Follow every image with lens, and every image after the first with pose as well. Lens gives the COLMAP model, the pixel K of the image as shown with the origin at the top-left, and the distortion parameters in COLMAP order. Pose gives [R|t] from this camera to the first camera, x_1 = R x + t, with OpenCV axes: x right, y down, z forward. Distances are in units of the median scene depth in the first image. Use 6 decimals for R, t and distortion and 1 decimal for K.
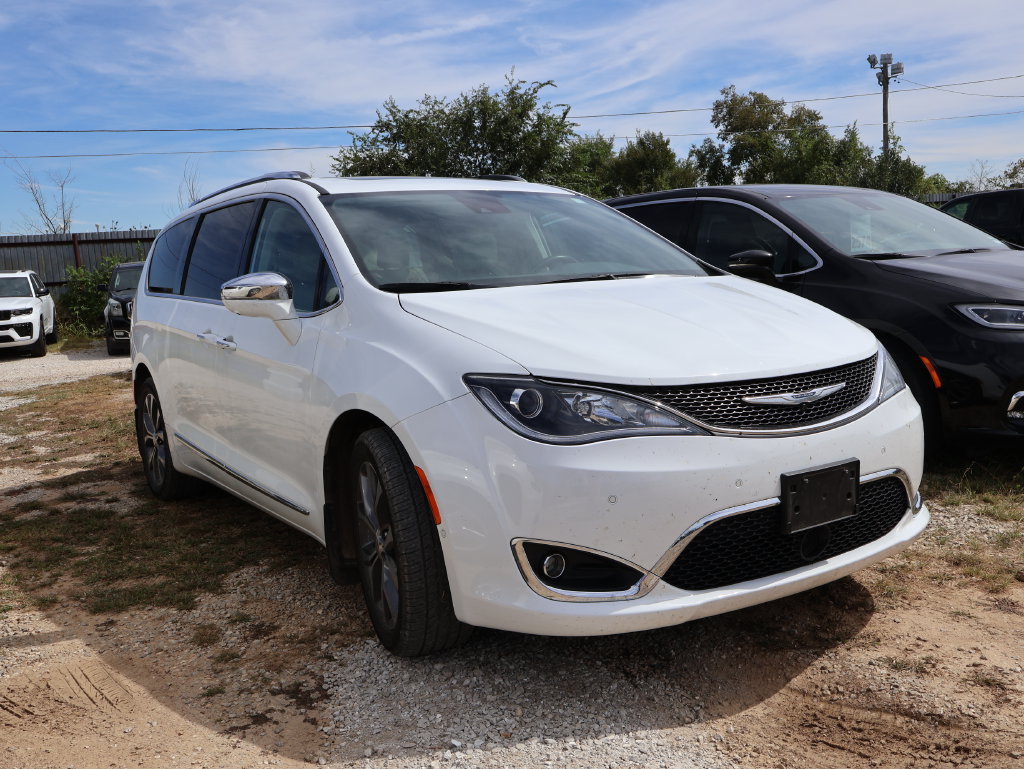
lens RADIAL K [[950.2, 0, 514.4], [0, 950.2, 402.8], [0, 0, 1]] dist [0.001707, -0.002521]
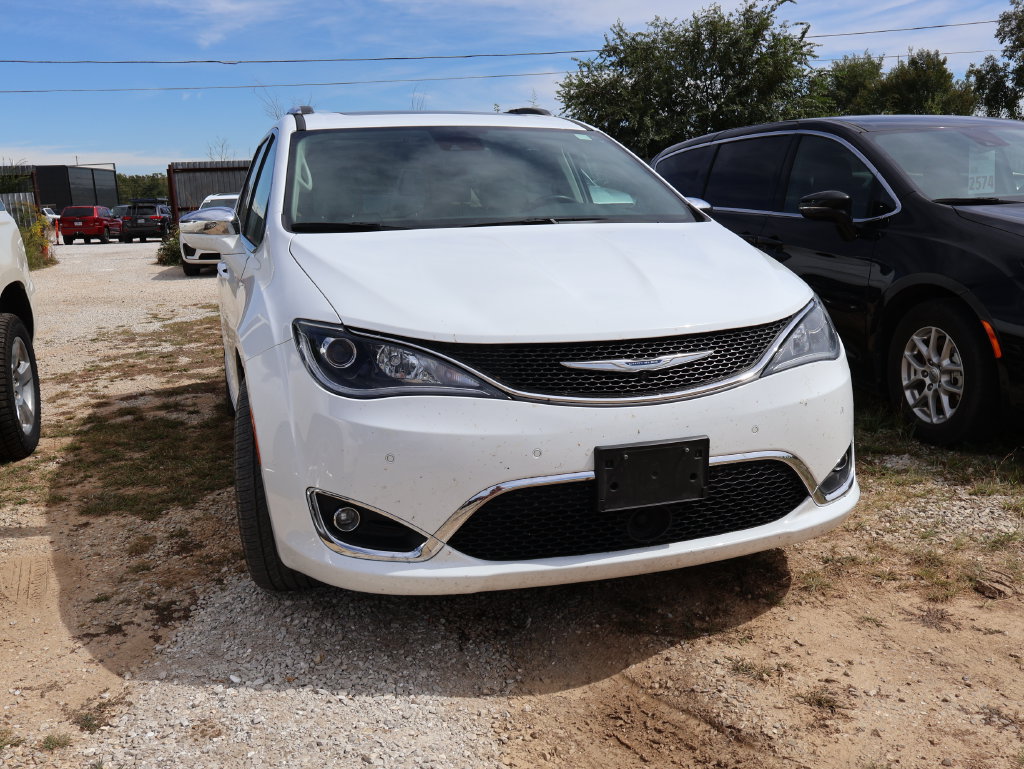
lens RADIAL K [[952.0, 0, 510.2], [0, 952.0, 388.8], [0, 0, 1]] dist [-0.007340, 0.009190]
pose [[0.964026, 0.072044, -0.255857, 0.348148], [-0.056495, 0.996110, 0.067621, -0.030960], [0.259734, -0.050733, 0.964347, 0.075205]]
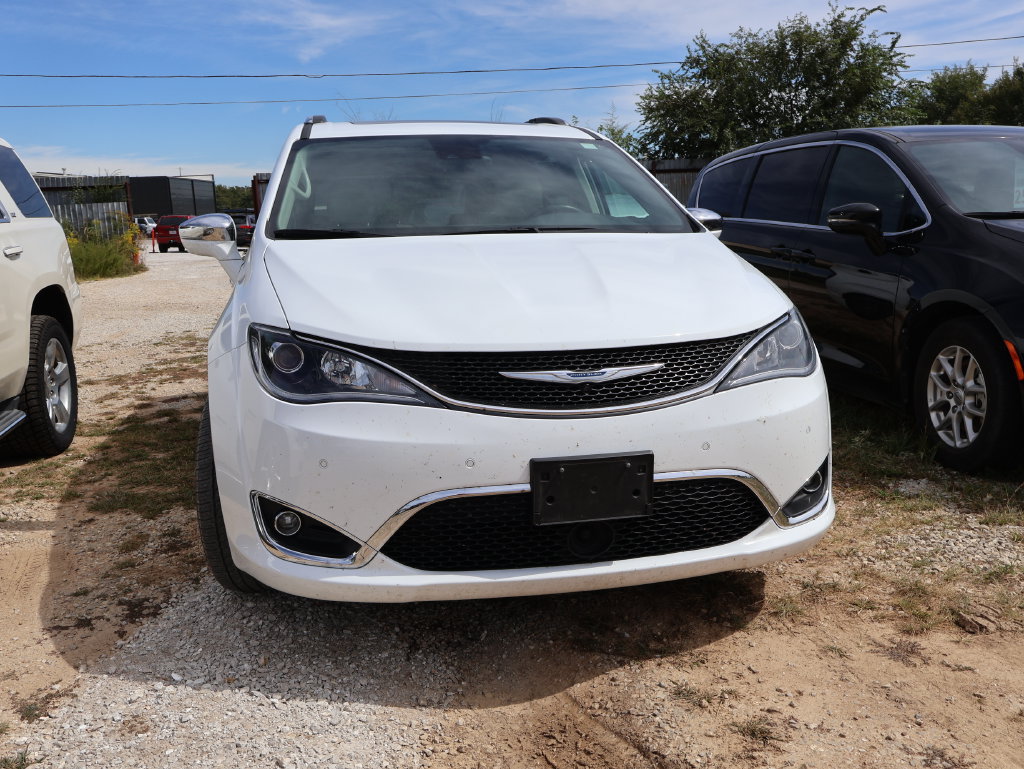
lens RADIAL K [[950.4, 0, 509.7], [0, 950.4, 397.6], [0, 0, 1]] dist [-0.000022, -0.003061]
pose [[0.935273, 0.095014, -0.340934, 0.453339], [-0.075597, 0.994691, 0.069827, -0.035684], [0.345758, -0.039534, 0.937490, 0.119989]]
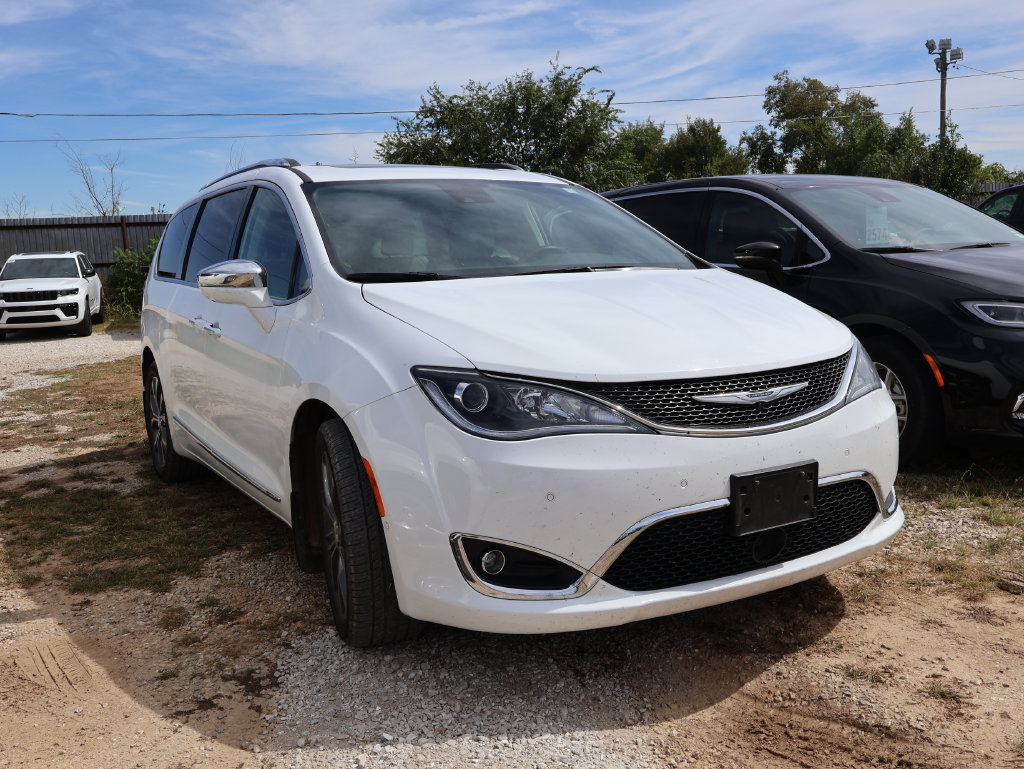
lens RADIAL K [[949.9, 0, 511.7], [0, 949.9, 400.8], [0, 0, 1]] dist [0.004172, -0.008284]
pose [[0.998427, 0.020495, -0.052196, 0.084641], [-0.019856, 0.999722, 0.012732, -0.007300], [0.052442, -0.011676, 0.998556, 0.010958]]
